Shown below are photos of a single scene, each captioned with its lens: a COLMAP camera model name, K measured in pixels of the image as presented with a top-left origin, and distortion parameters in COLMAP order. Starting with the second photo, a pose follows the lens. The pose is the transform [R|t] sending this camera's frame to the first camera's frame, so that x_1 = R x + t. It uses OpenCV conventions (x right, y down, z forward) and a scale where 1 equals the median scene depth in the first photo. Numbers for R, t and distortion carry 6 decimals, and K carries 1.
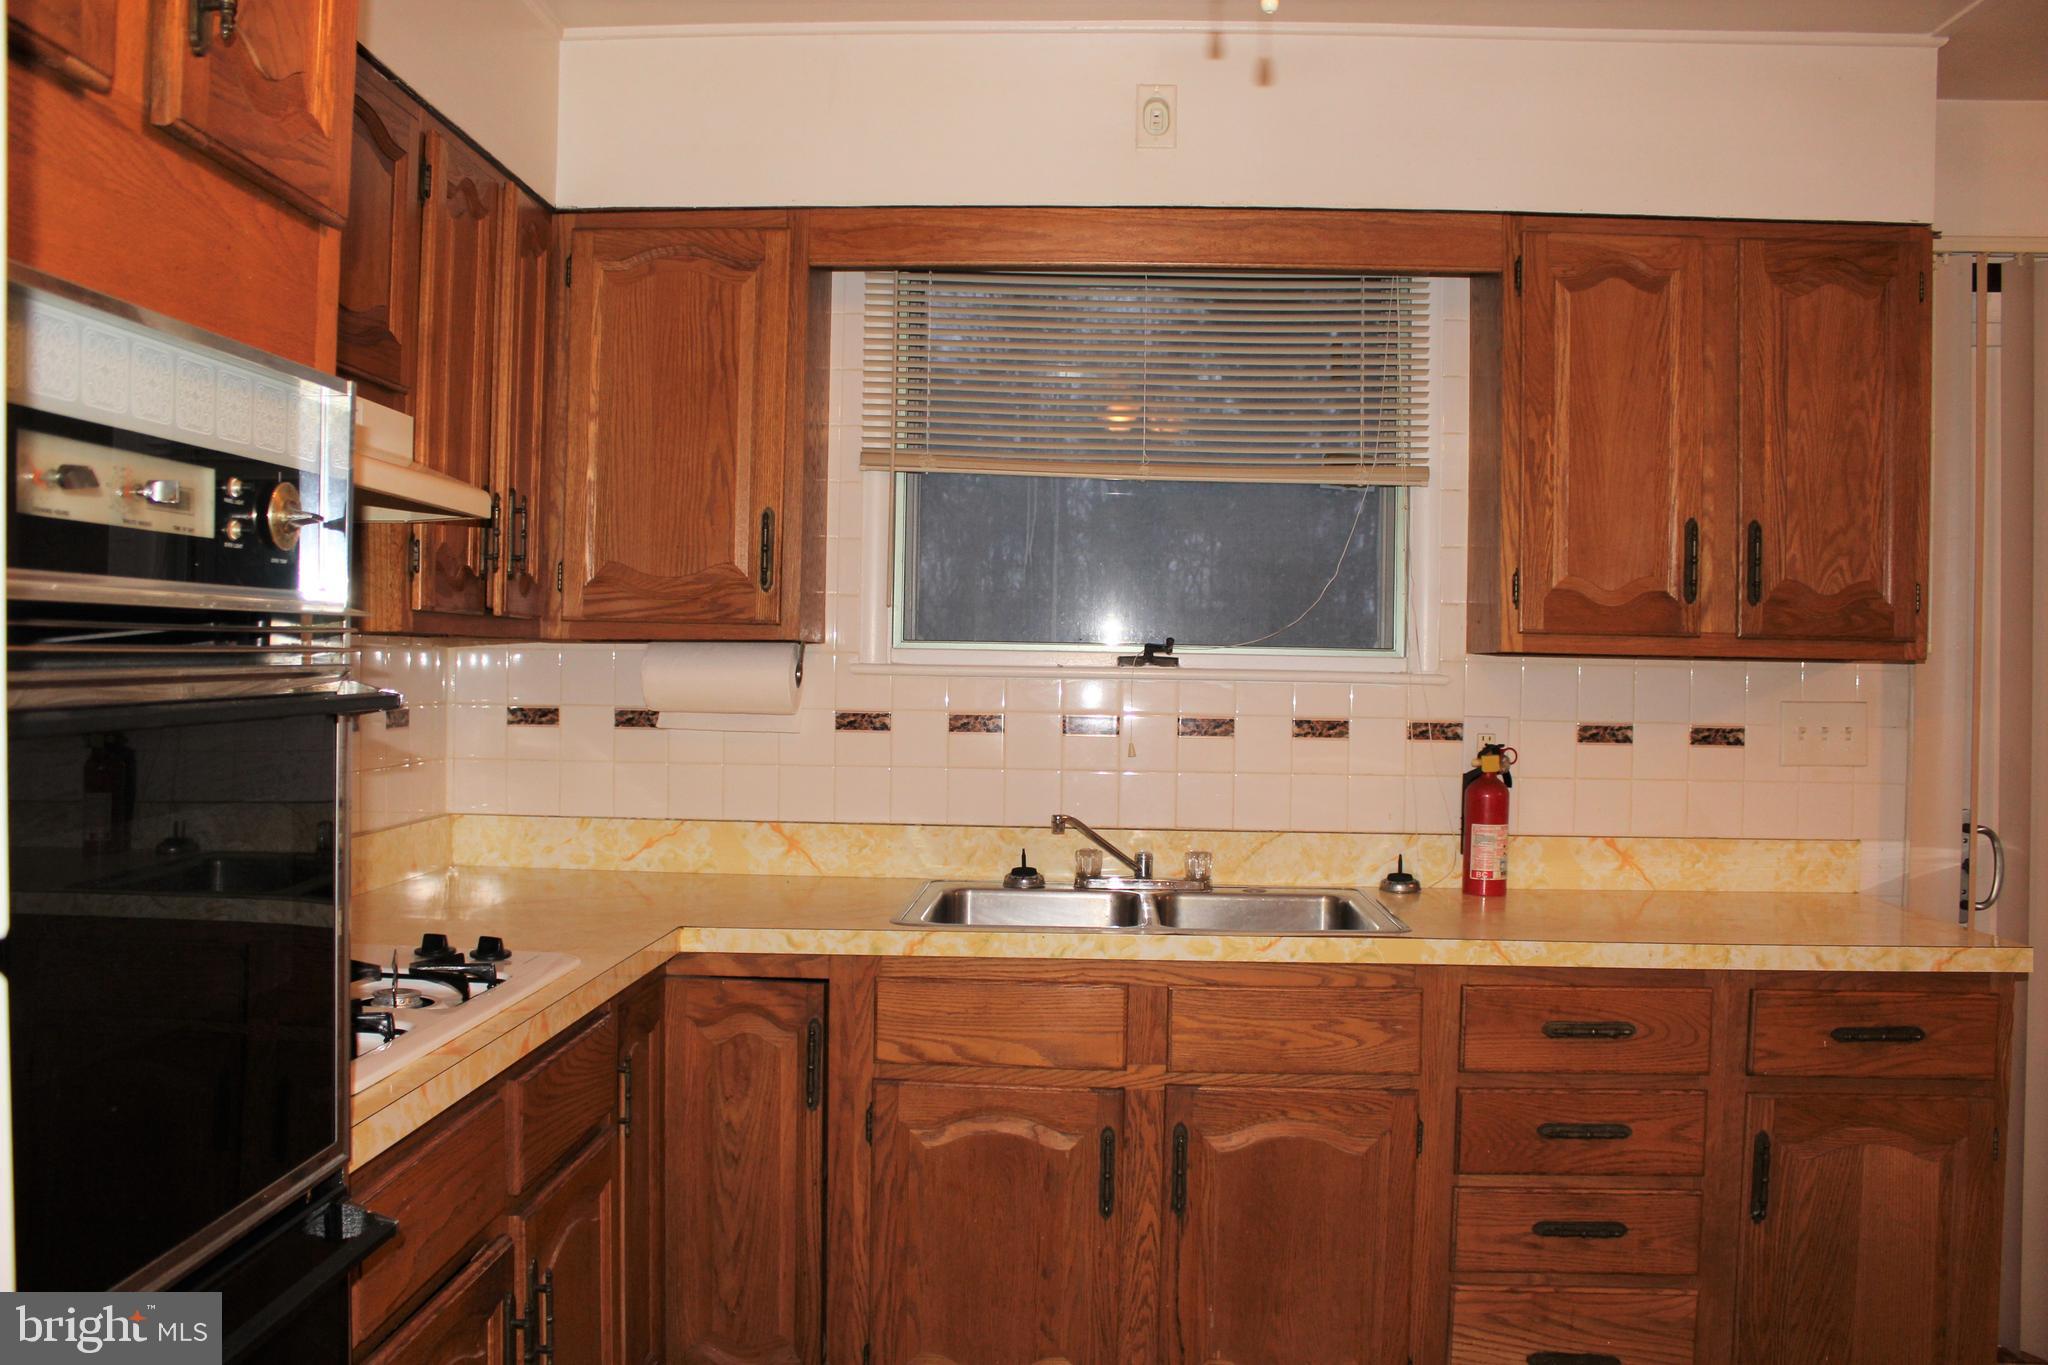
lens RADIAL K [[1694.2, 0, 1017.2], [0, 1694.2, 693.3], [0, 0, 1]] dist [-0.166075, 0.146467]
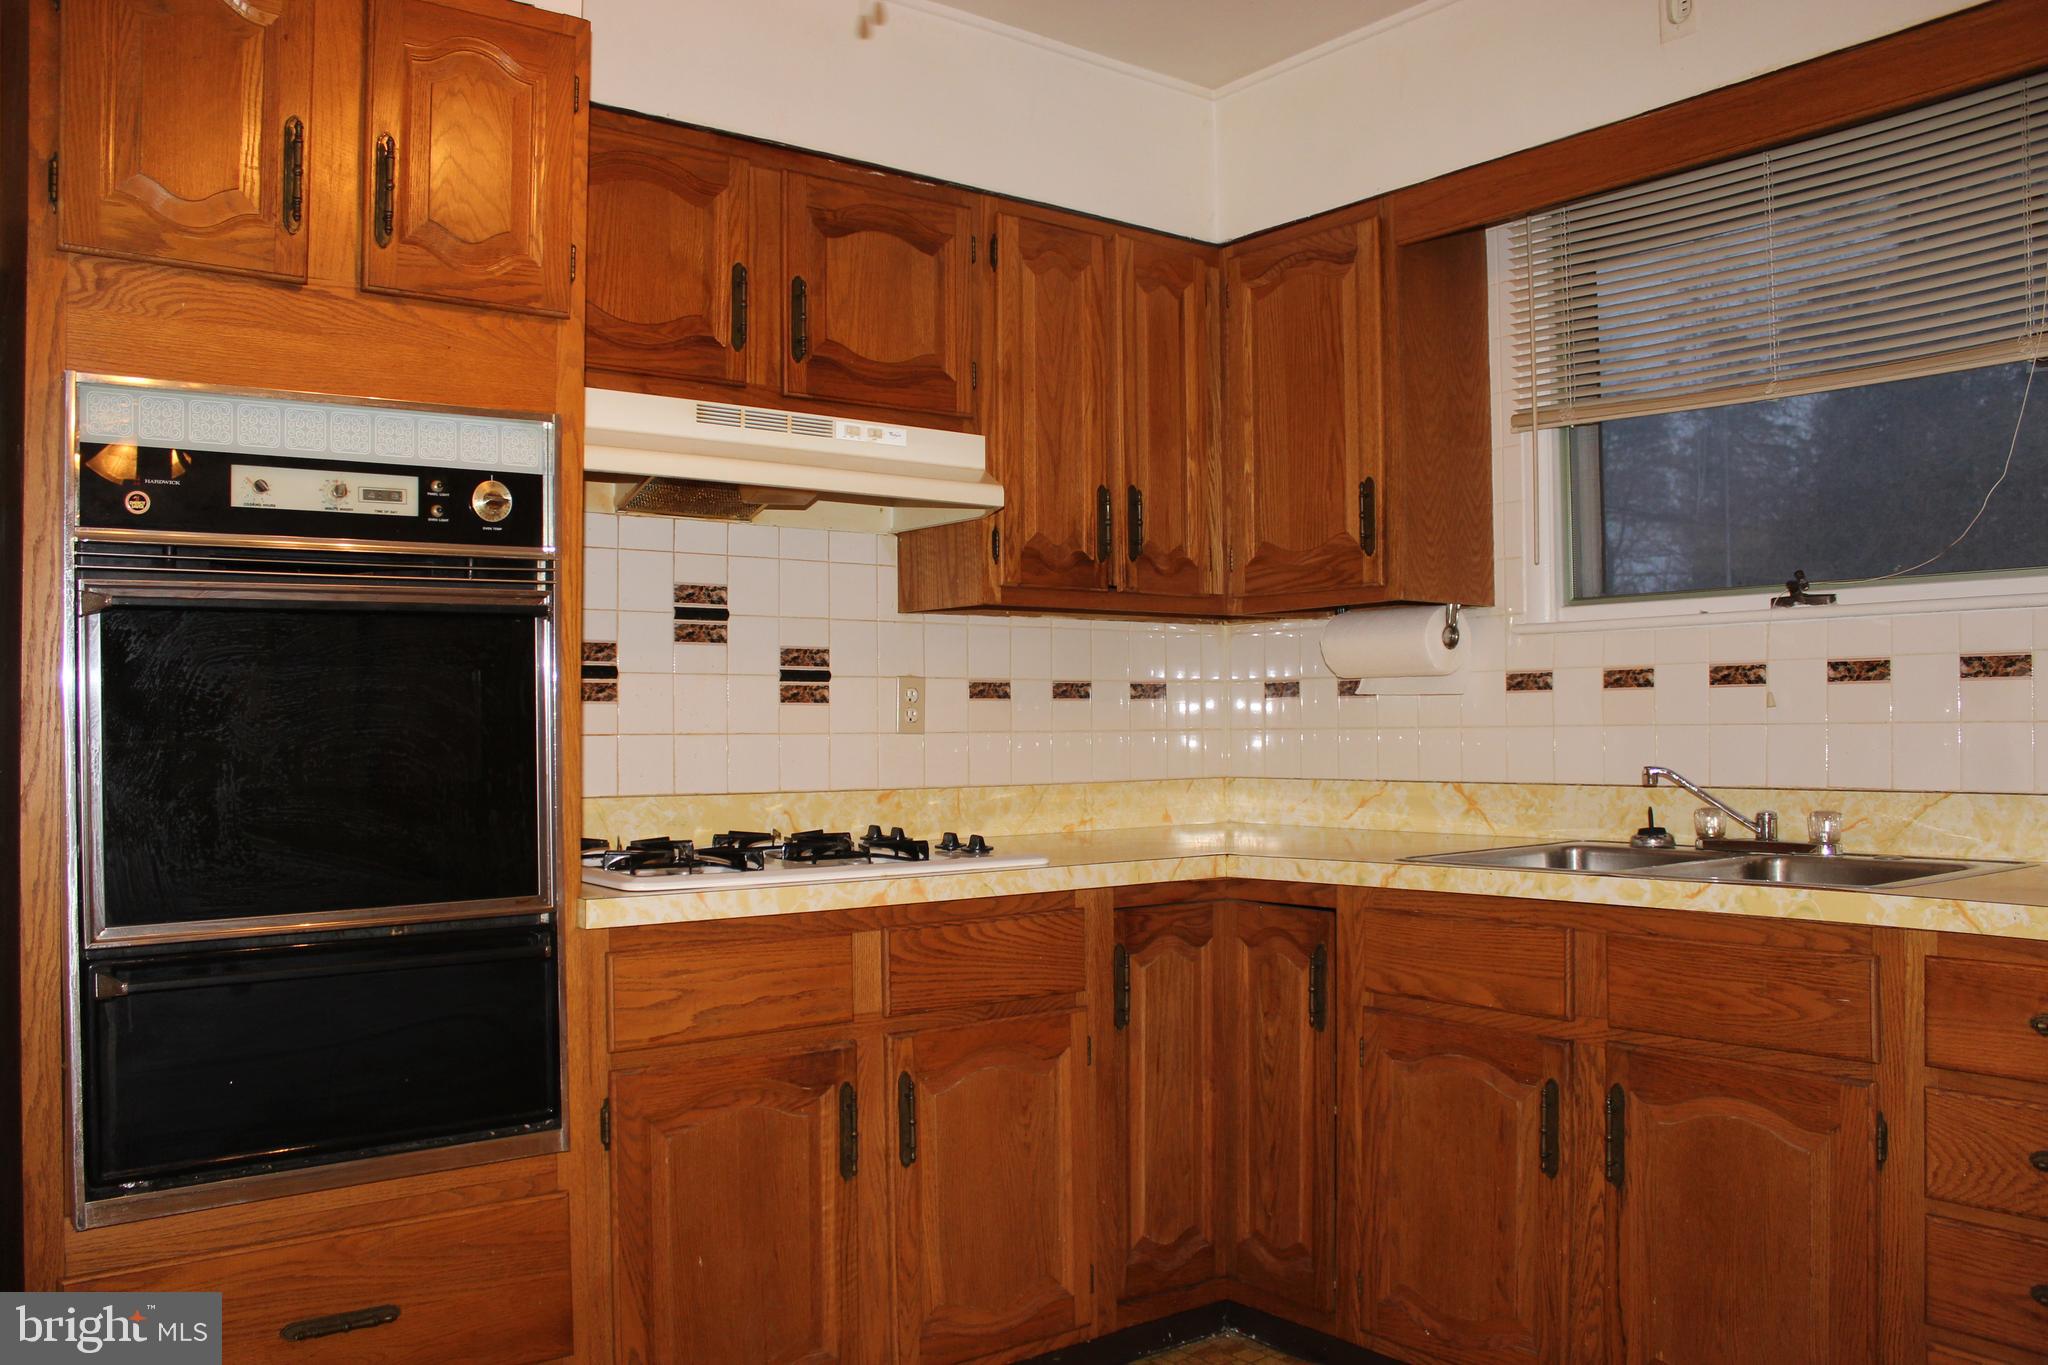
lens RADIAL K [[1694.2, 0, 1017.2], [0, 1694.2, 693.3], [0, 0, 1]] dist [-0.166075, 0.146467]
pose [[0.647669, -0.036524, -0.761046, 0.565565], [0.006456, 0.999078, -0.042453, 0.077571], [0.761895, 0.022583, 0.647307, 0.158191]]
